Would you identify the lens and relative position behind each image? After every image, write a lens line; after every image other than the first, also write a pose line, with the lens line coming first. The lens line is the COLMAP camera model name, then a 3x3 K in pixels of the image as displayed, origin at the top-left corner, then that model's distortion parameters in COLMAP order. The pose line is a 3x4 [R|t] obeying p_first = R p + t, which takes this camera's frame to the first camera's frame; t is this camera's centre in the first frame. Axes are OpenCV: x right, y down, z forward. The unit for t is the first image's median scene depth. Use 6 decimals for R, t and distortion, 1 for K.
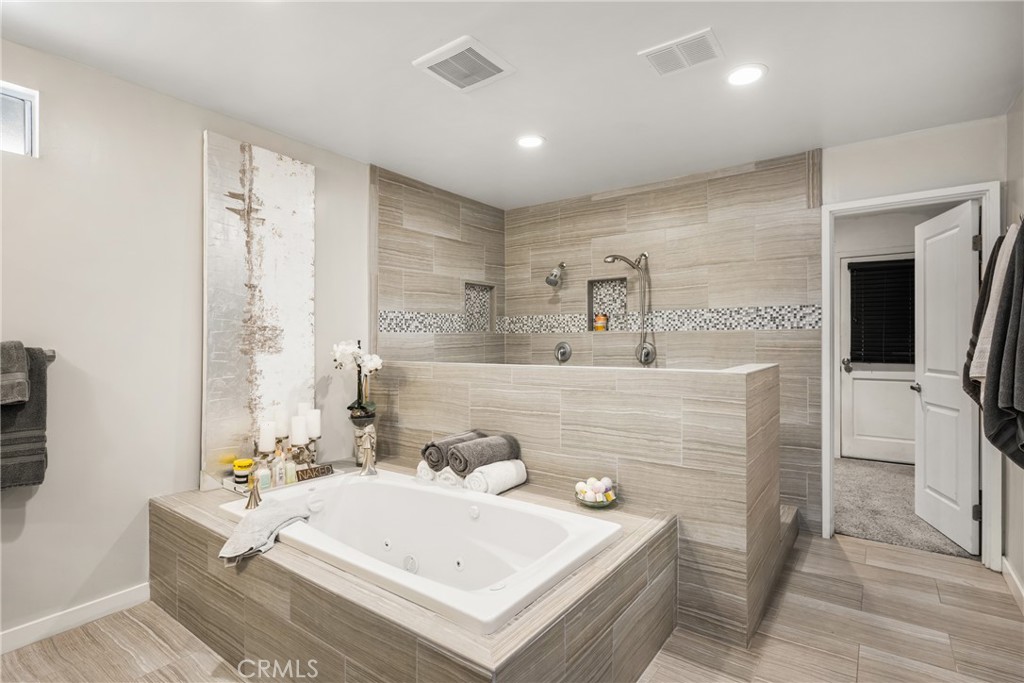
lens RADIAL K [[503.4, 0, 512.0], [0, 503.4, 341.5], [0, 0, 1]] dist [0.001699, 0.000007]
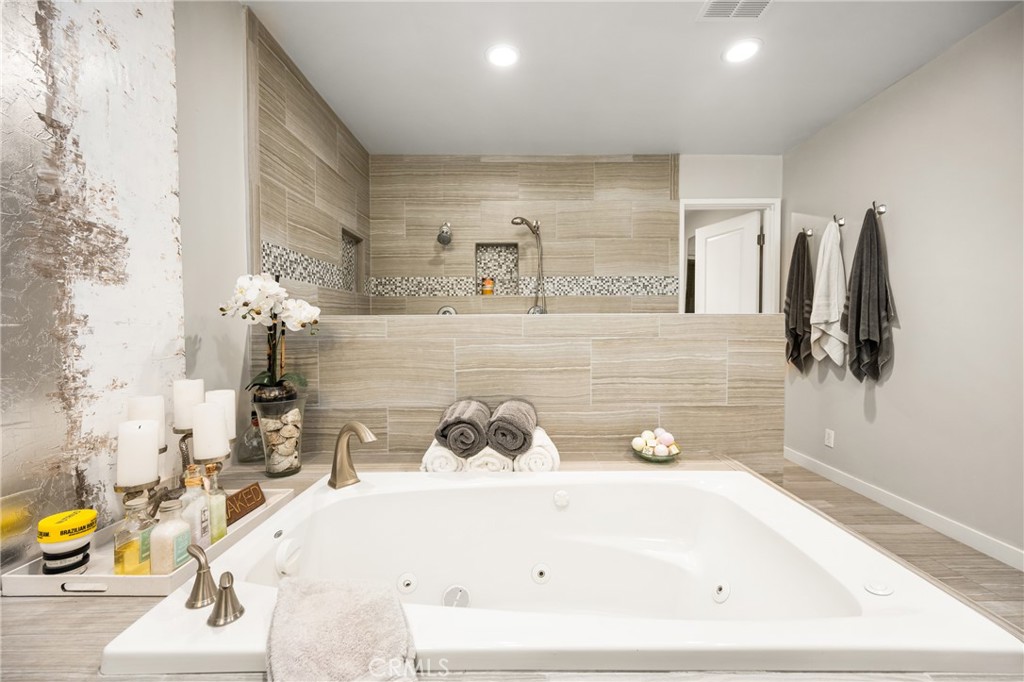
lens RADIAL K [[411.7, 0, 512.0], [0, 411.7, 341.0], [0, 0, 1]] dist [0.001468, 0.000082]
pose [[0.802224, -0.017804, 0.596757, -0.340127], [0.001735, 0.999621, 0.027491, 0.058895], [-0.597020, -0.021019, 0.801951, 0.380404]]
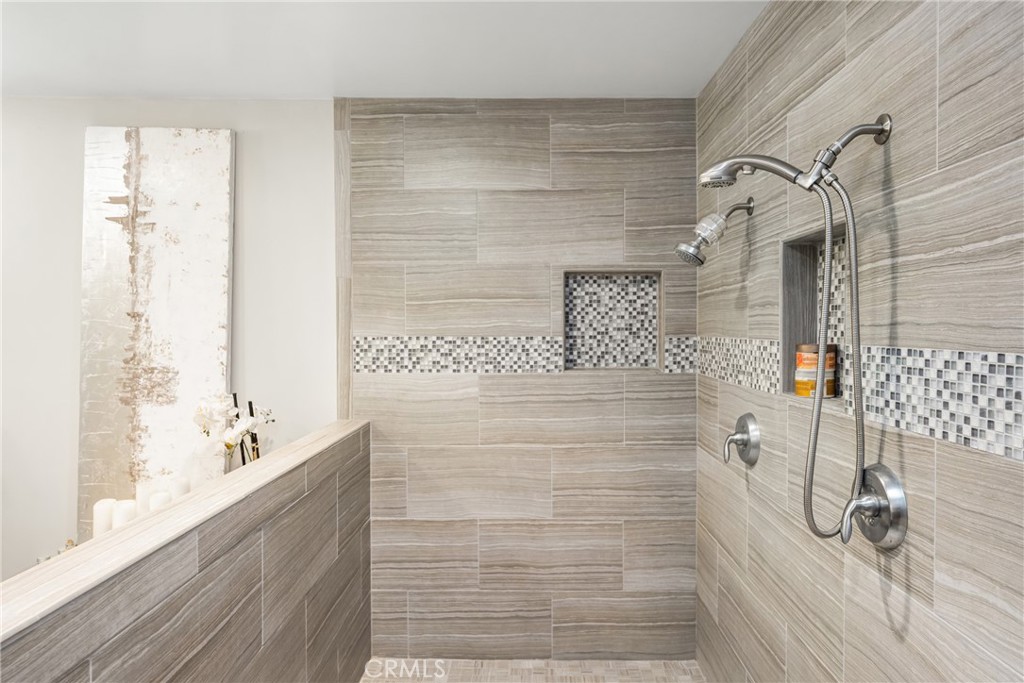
lens RADIAL K [[621.1, 0, 512.0], [0, 621.1, 341.5], [0, 0, 1]] dist [-0.001080, -0.000475]
pose [[0.580419, 0.023583, -0.813976, 0.473124], [-0.005474, 0.999671, 0.025060, -0.079250], [0.814299, -0.010089, 0.580357, 0.753946]]
